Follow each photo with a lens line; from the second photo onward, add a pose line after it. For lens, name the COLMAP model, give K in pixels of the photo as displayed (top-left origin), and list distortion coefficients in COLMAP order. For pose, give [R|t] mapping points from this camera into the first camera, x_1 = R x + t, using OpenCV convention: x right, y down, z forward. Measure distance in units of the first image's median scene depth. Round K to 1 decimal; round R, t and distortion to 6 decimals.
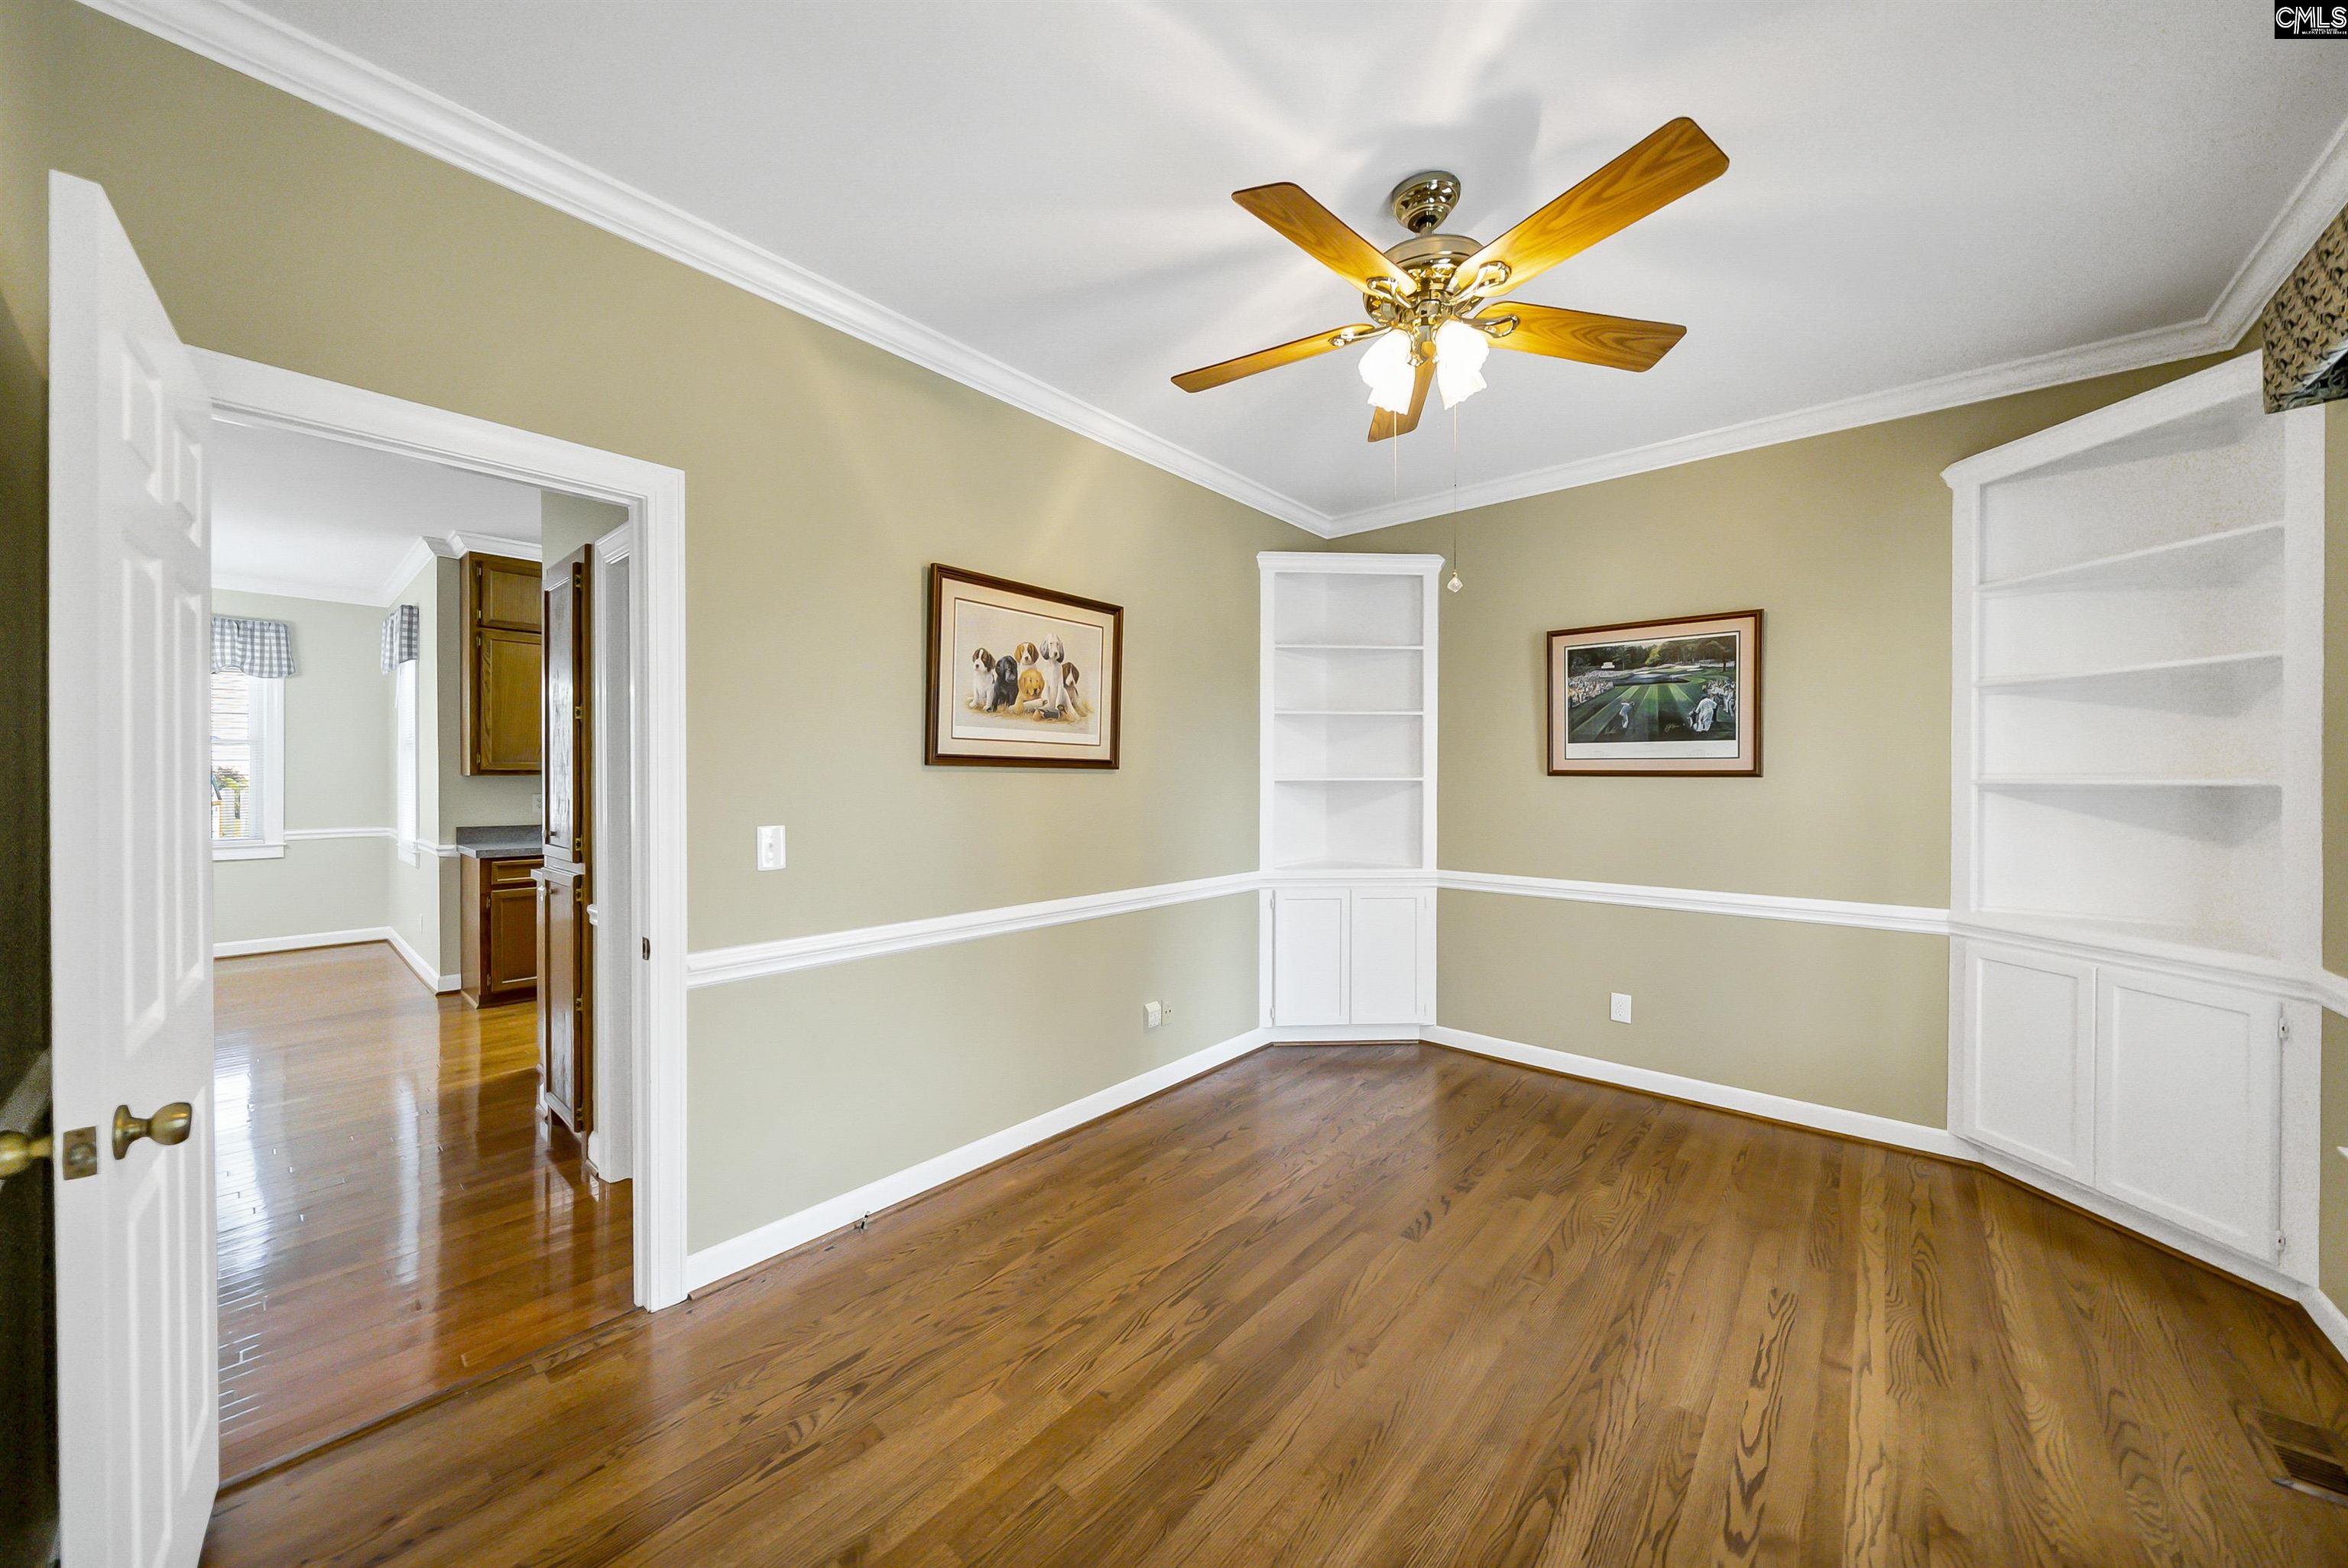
lens RADIAL K [[828.1, 0, 1120.9], [0, 828.1, 783.6], [0, 0, 1]] dist [-0.006542, -0.000379]
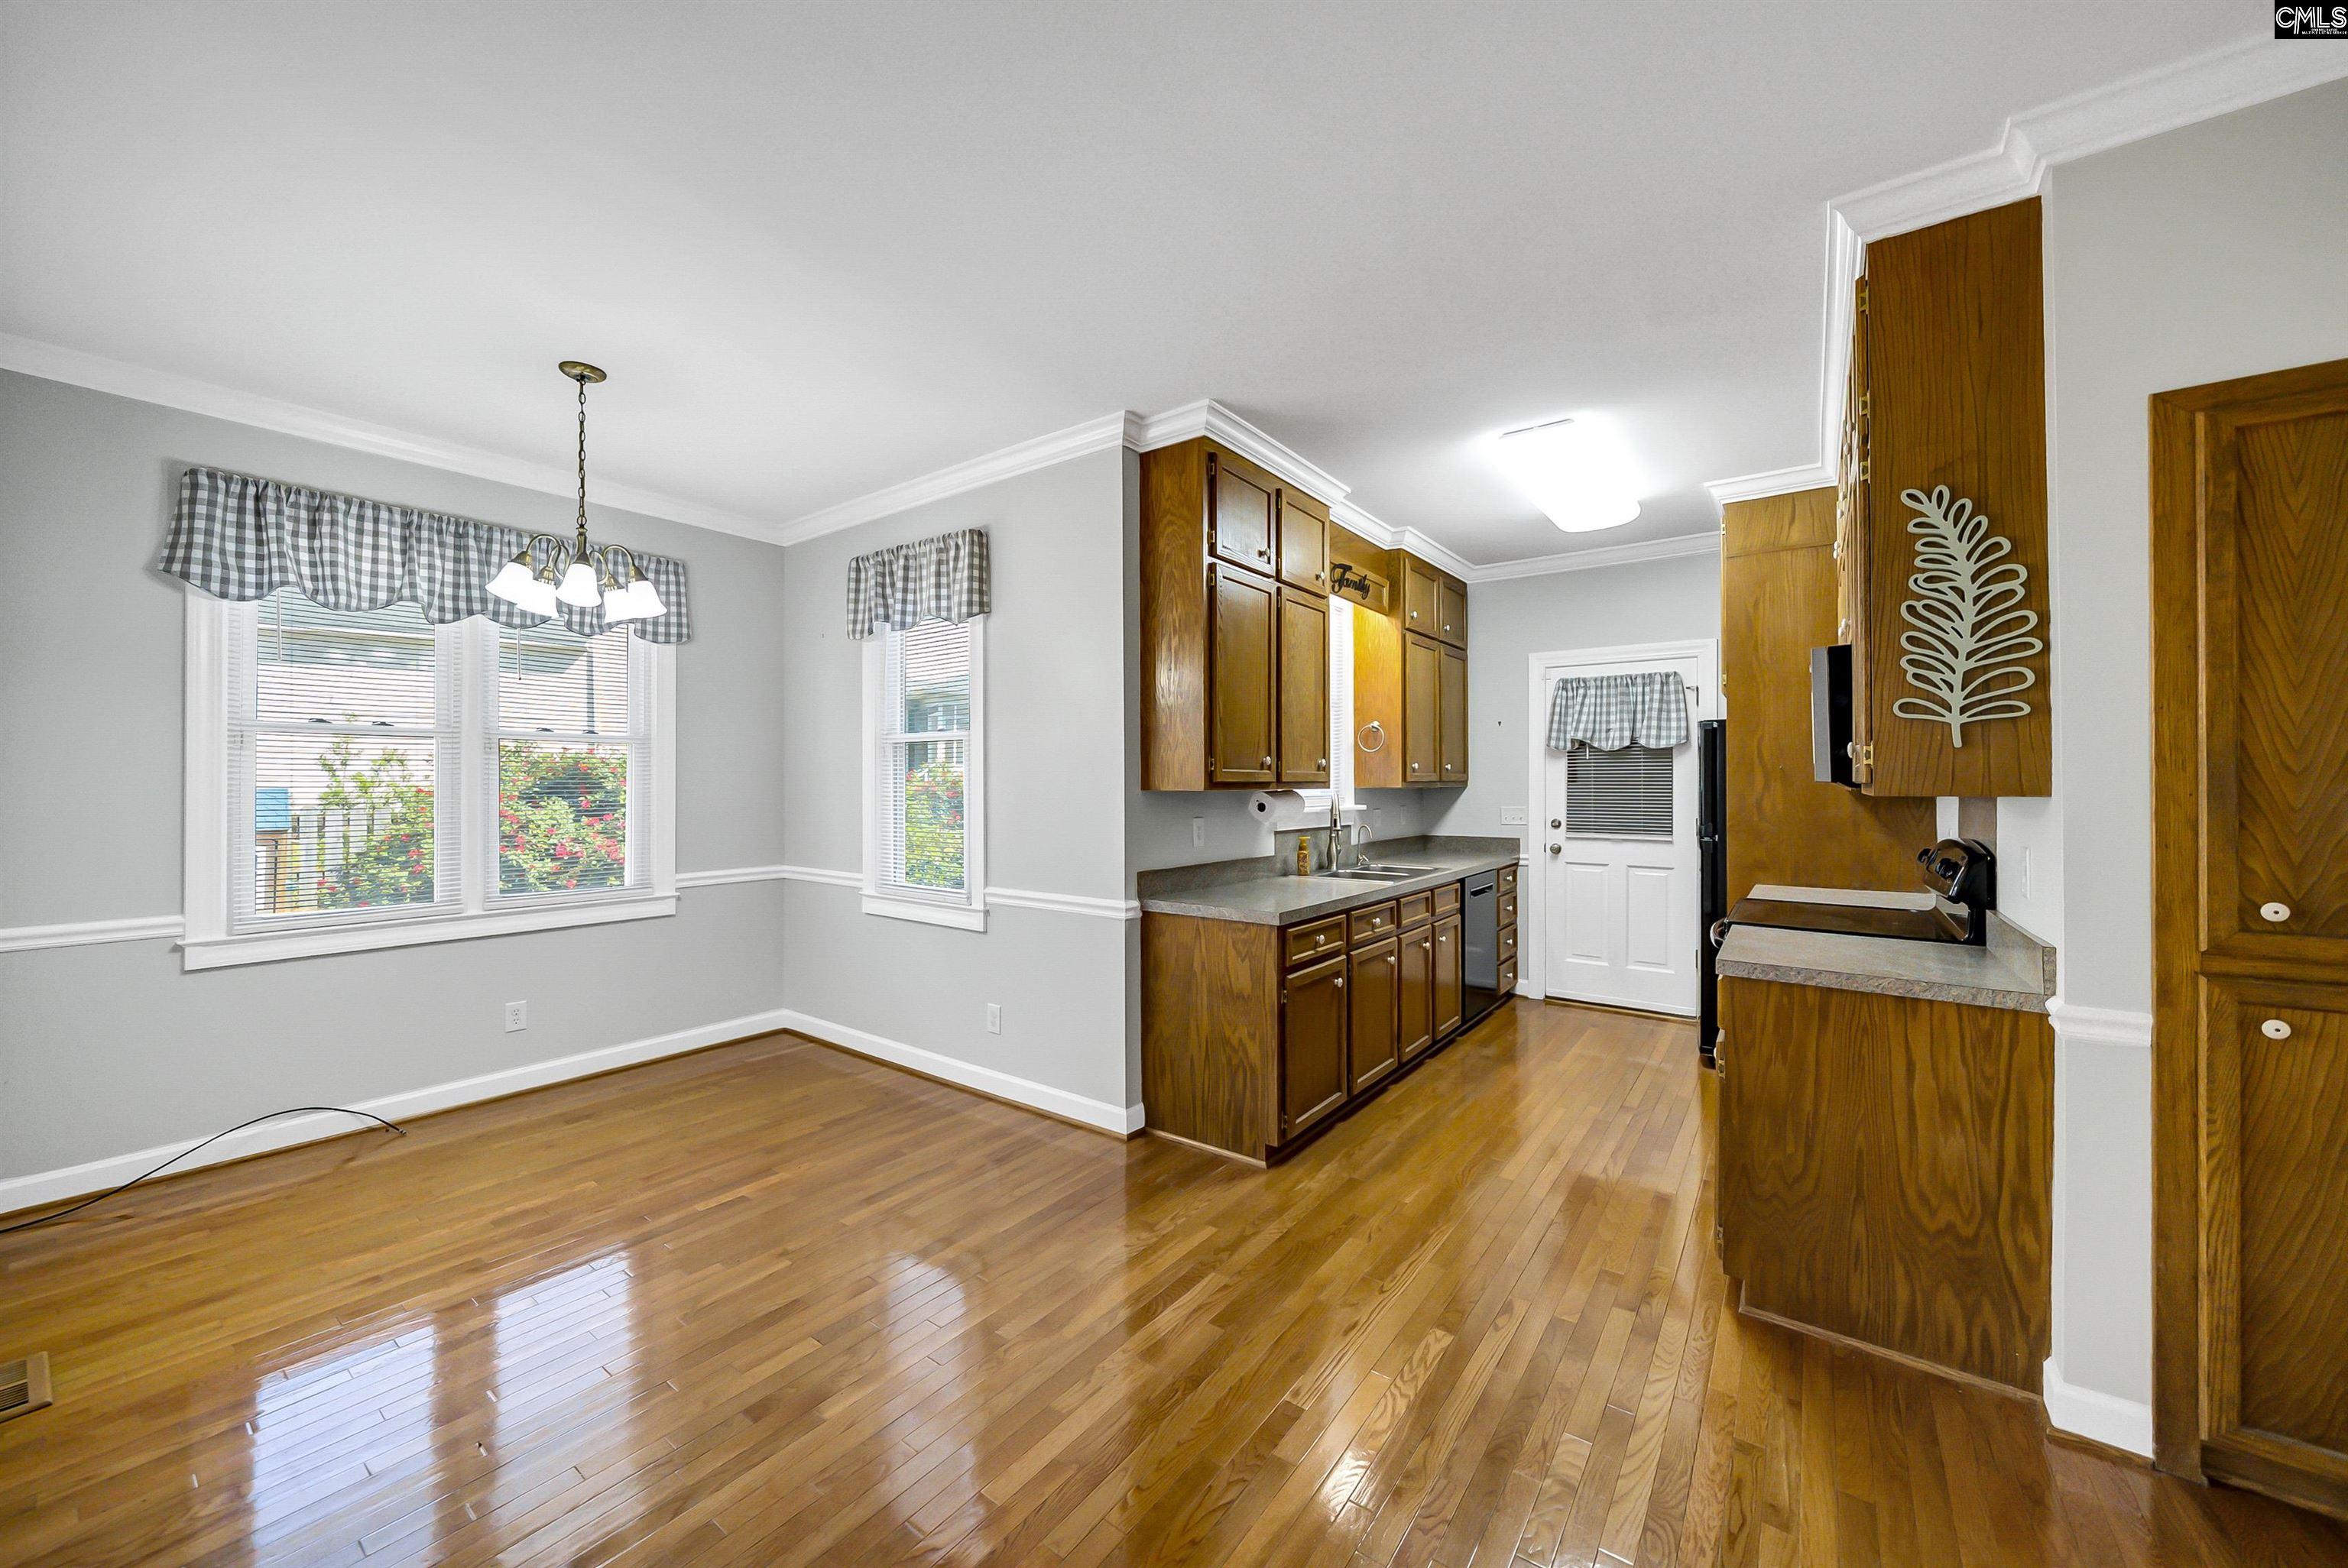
lens RADIAL K [[860.2, 0, 1170.4], [0, 860.2, 782.4], [0, 0, 1]] dist [-0.002490, -0.000145]
pose [[0.997051, -0.003949, 0.076643, -0.702445], [0.004989, 0.999898, -0.013389, -0.005966], [-0.076582, 0.013732, 0.996969, 0.285633]]
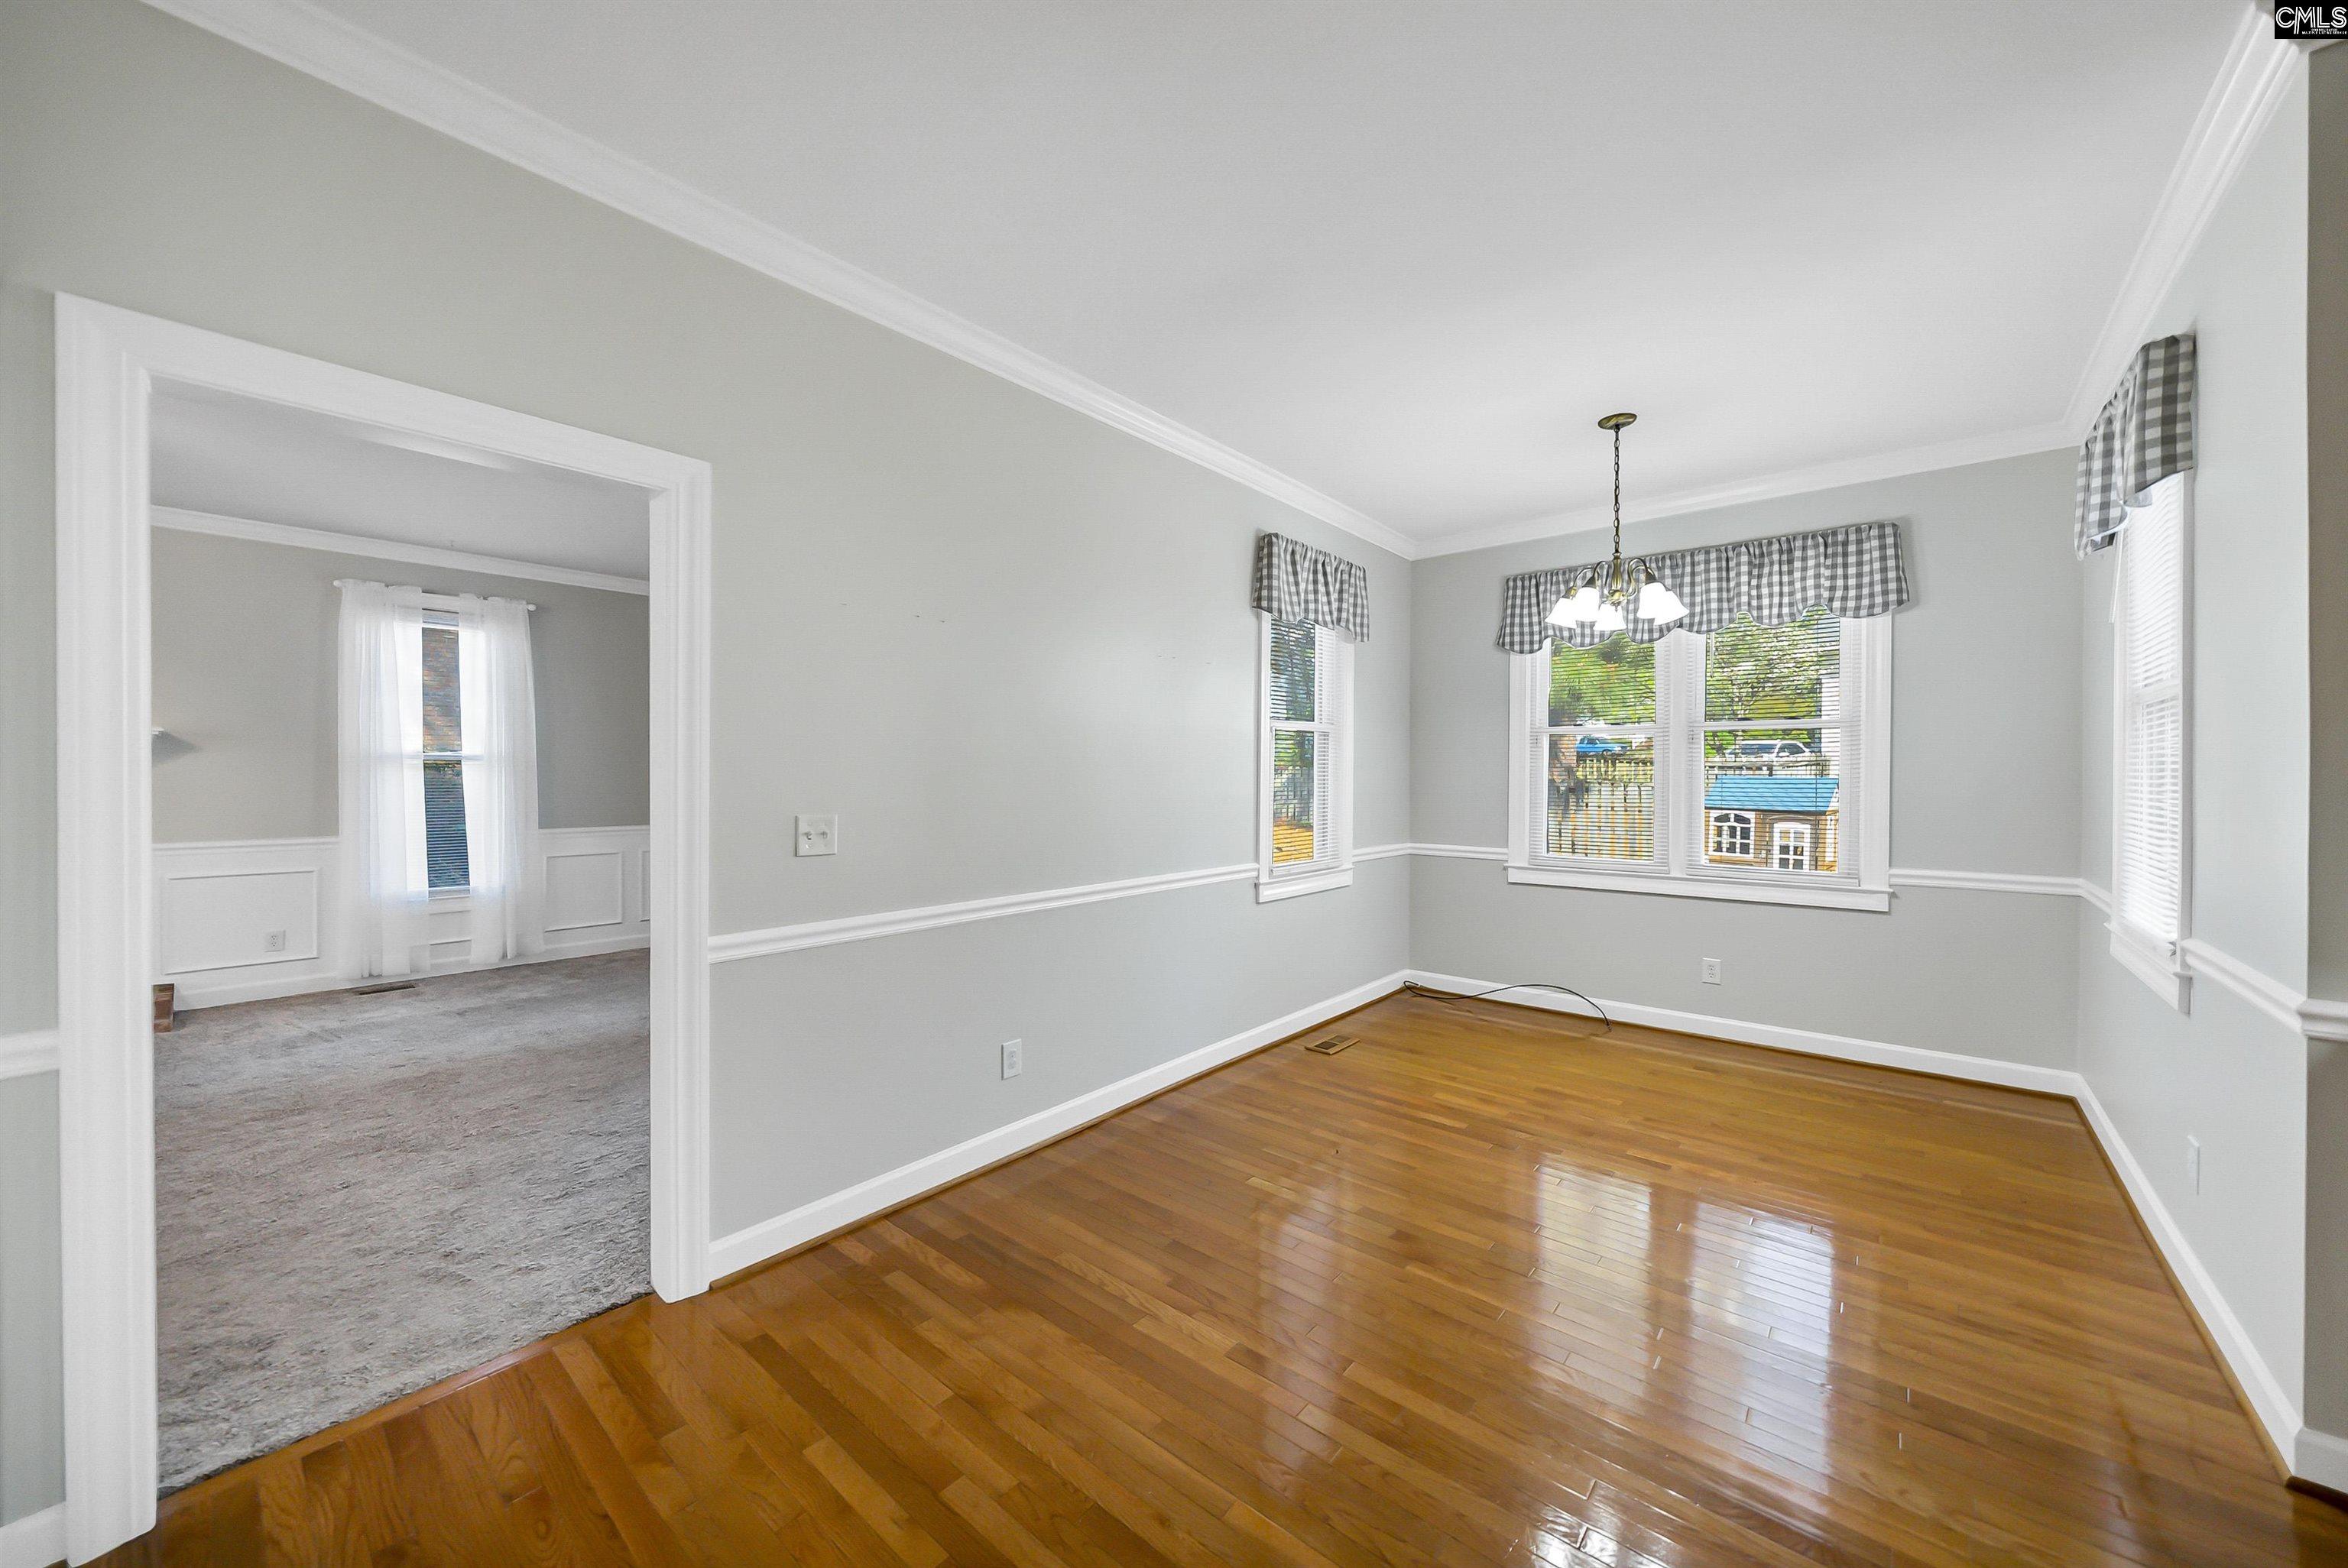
lens RADIAL K [[828.1, 0, 1181.8], [0, 828.1, 778.8], [0, 0, 1]] dist [-0.006542, -0.000379]
pose [[0.037847, -0.002008, -0.999282, -0.452868], [-0.016441, 0.999861, -0.002631, 0.001919], [0.999148, 0.016529, 0.037808, 0.477854]]
